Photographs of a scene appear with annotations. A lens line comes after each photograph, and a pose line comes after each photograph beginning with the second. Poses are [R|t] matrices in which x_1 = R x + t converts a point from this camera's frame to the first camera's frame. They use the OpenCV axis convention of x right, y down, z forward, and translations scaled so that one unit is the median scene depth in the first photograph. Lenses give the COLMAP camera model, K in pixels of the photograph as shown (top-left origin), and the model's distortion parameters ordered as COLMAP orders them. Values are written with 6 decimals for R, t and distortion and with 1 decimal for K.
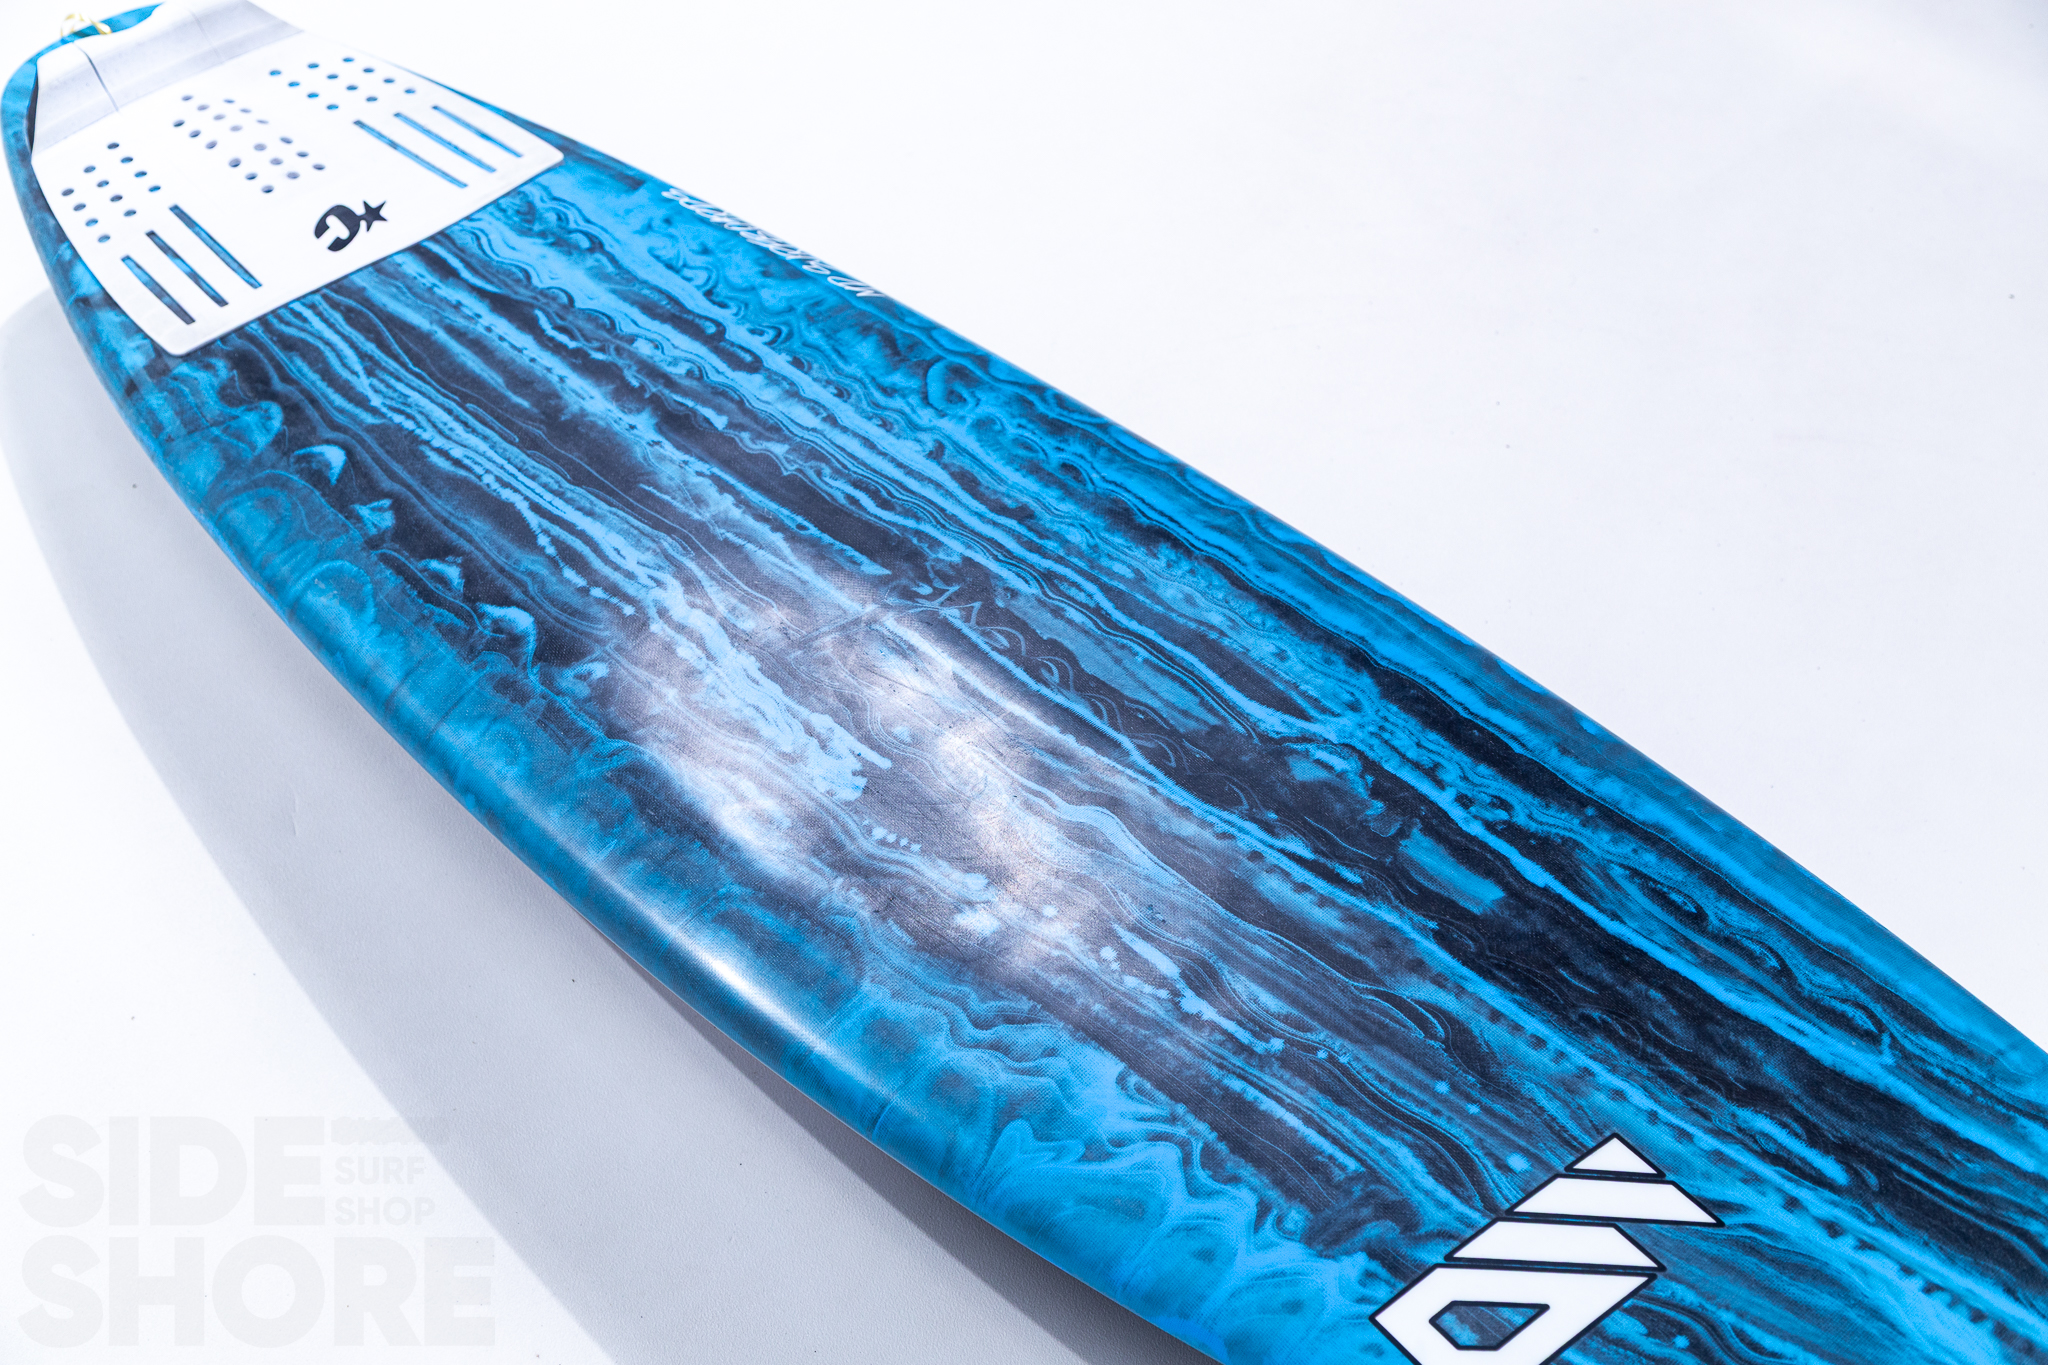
lens RADIAL K [[2887.2, 0, 1024.0], [0, 2887.2, 682.5], [0, 0, 1]] dist [-0.065905, -0.141846]
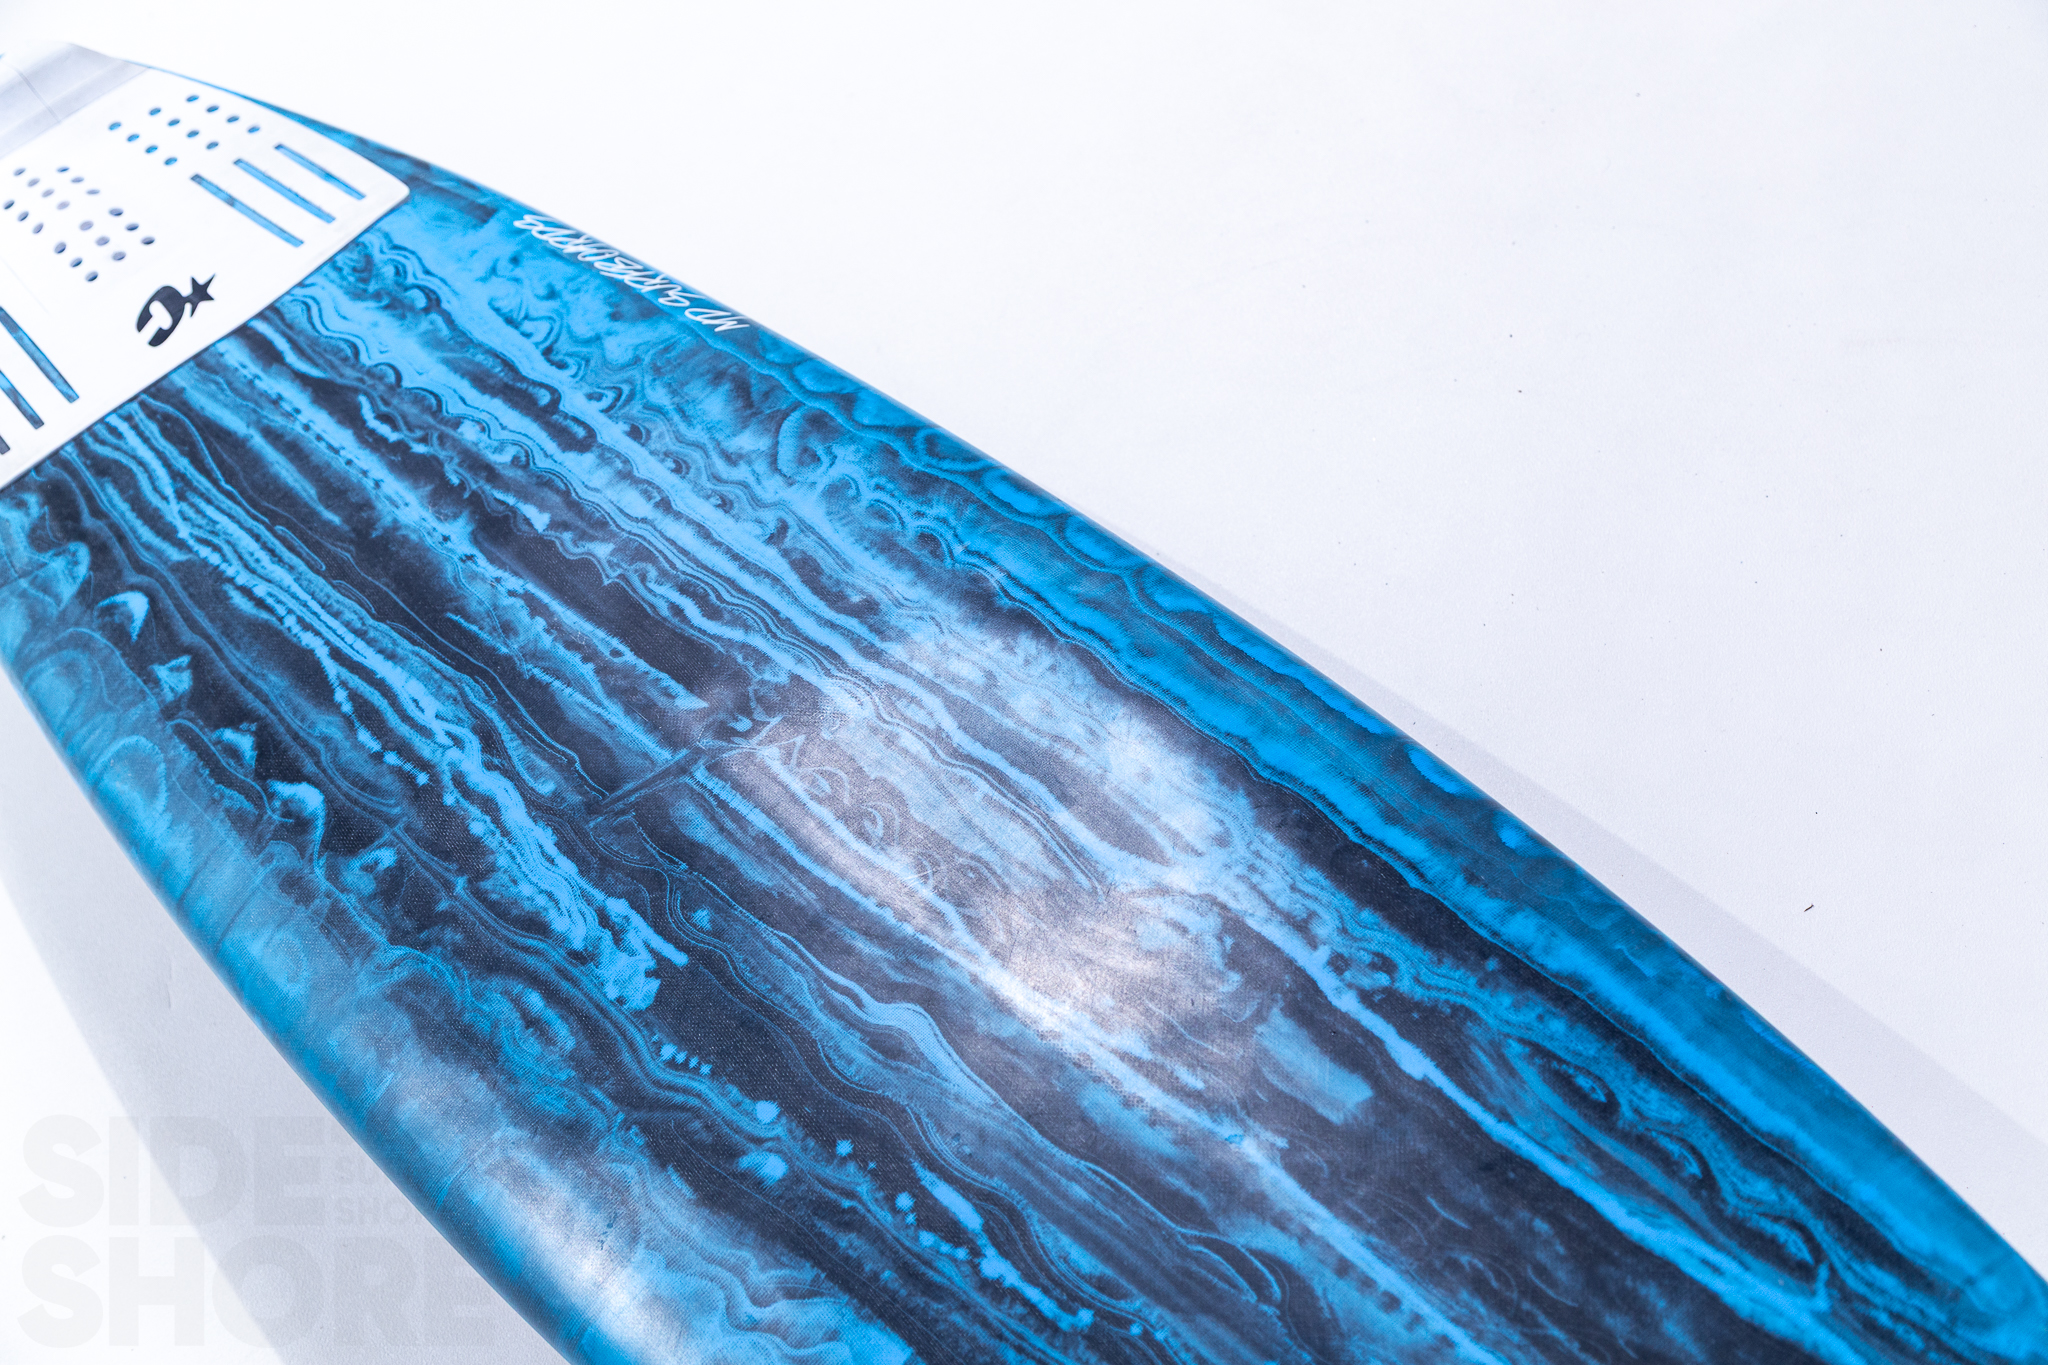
lens RADIAL K [[2900.8, 0, 1024.0], [0, 2900.8, 682.5], [0, 0, 1]] dist [-0.083596, -0.056383]
pose [[0.982115, -0.093144, -0.163628, 0.180649], [0.111172, 0.988271, 0.104699, -0.118968], [0.151956, -0.121017, 0.980951, 0.151969]]
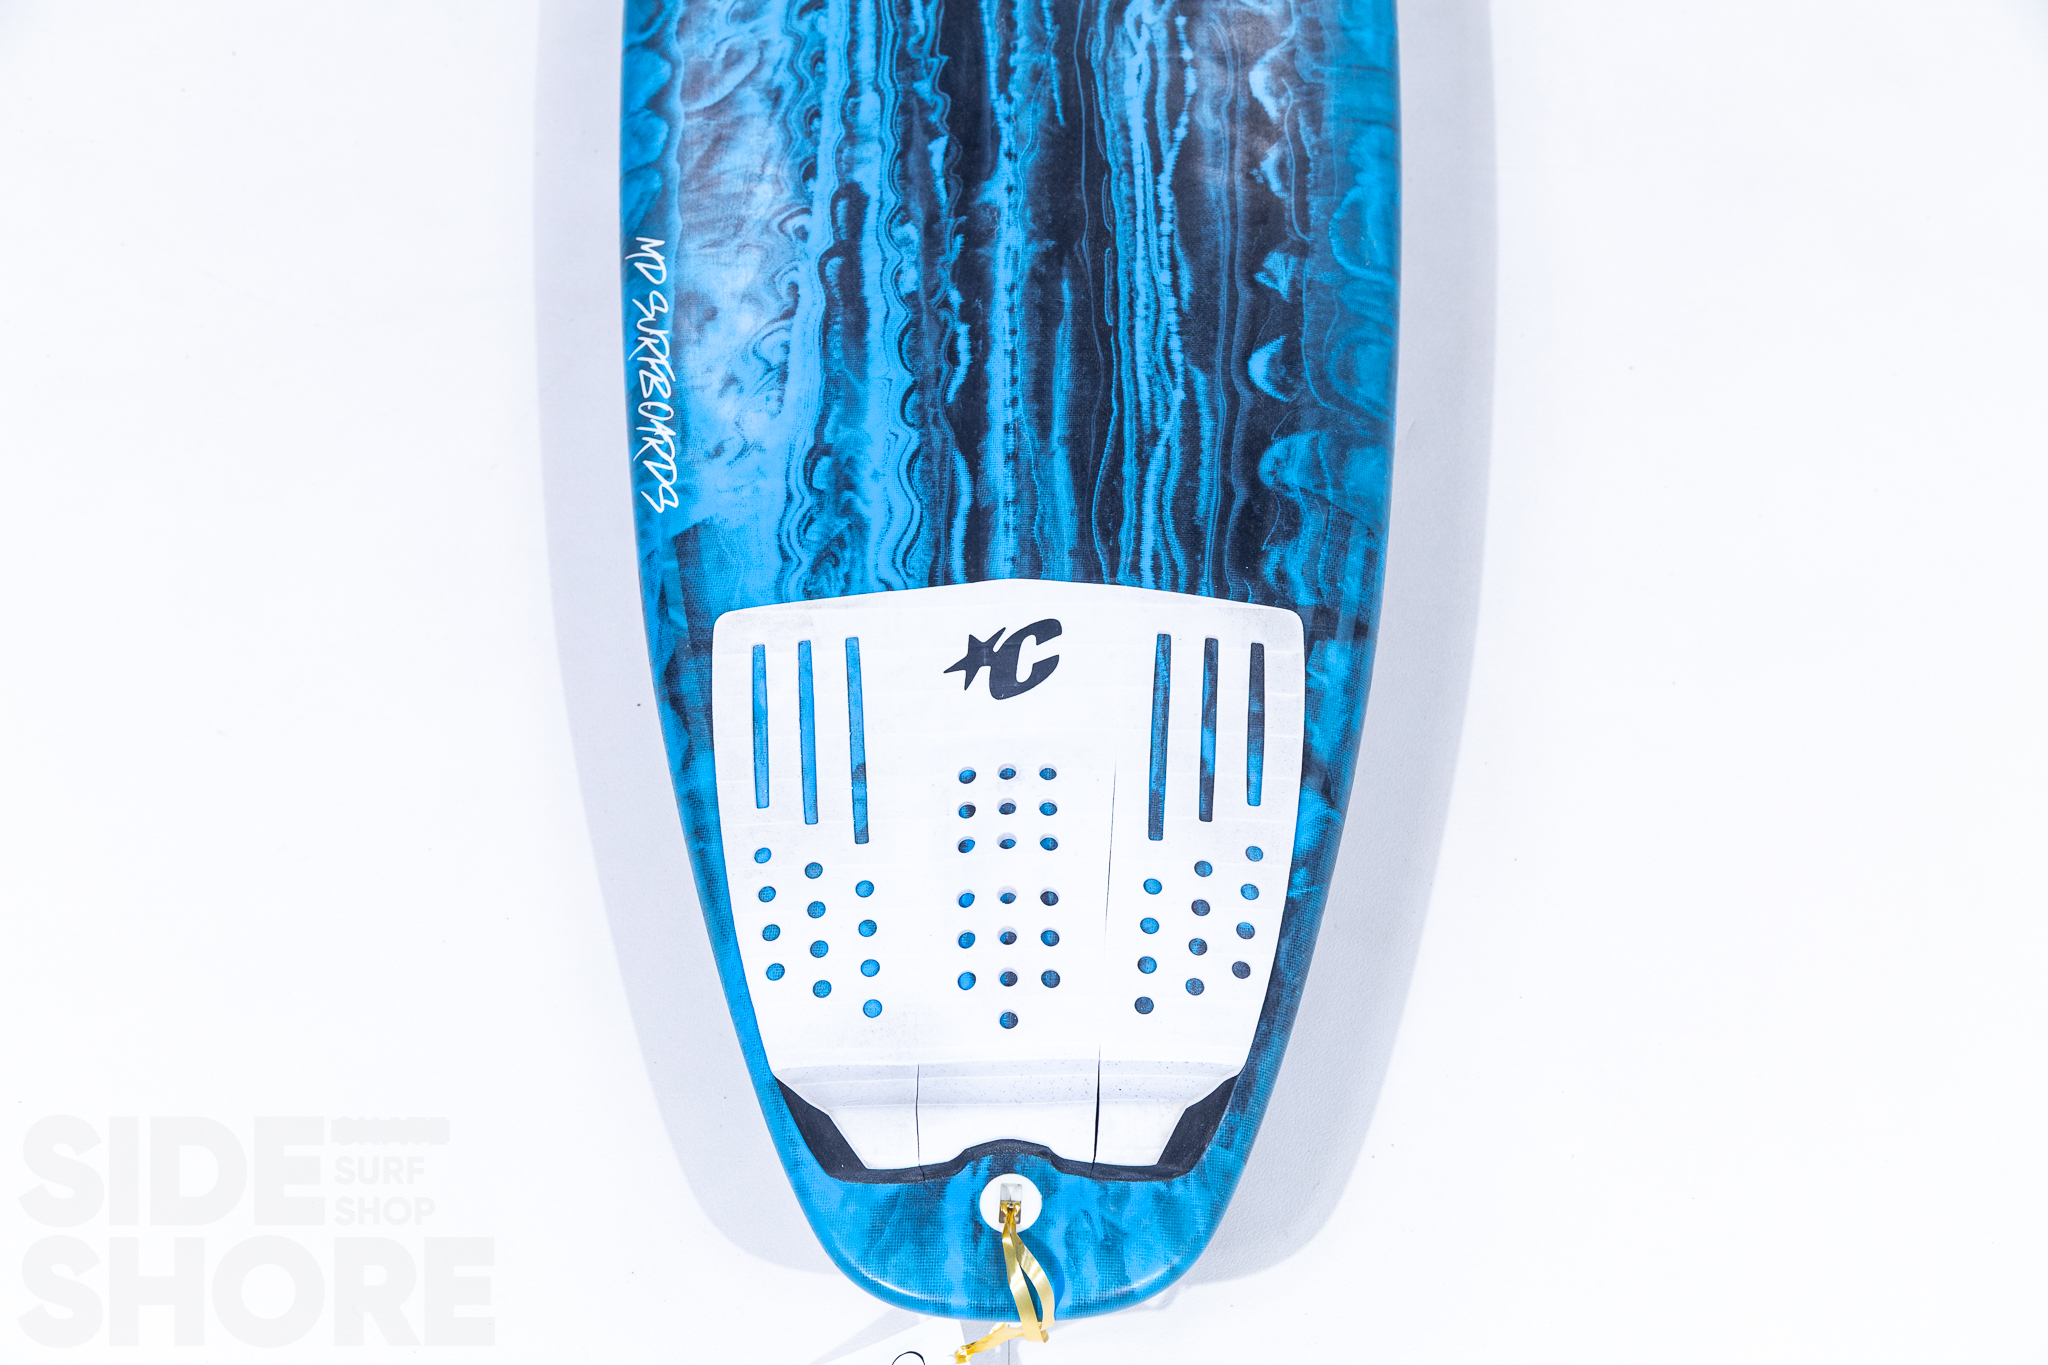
lens RADIAL K [[2328.2, 0, 1024.0], [0, 2328.2, 682.5], [0, 0, 1]] dist [-0.038471, -0.021084]
pose [[-0.717685, -0.627230, 0.302506, -0.477690], [0.494789, -0.153630, 0.855326, -0.774847], [-0.490012, 0.763531, 0.420604, 0.803524]]
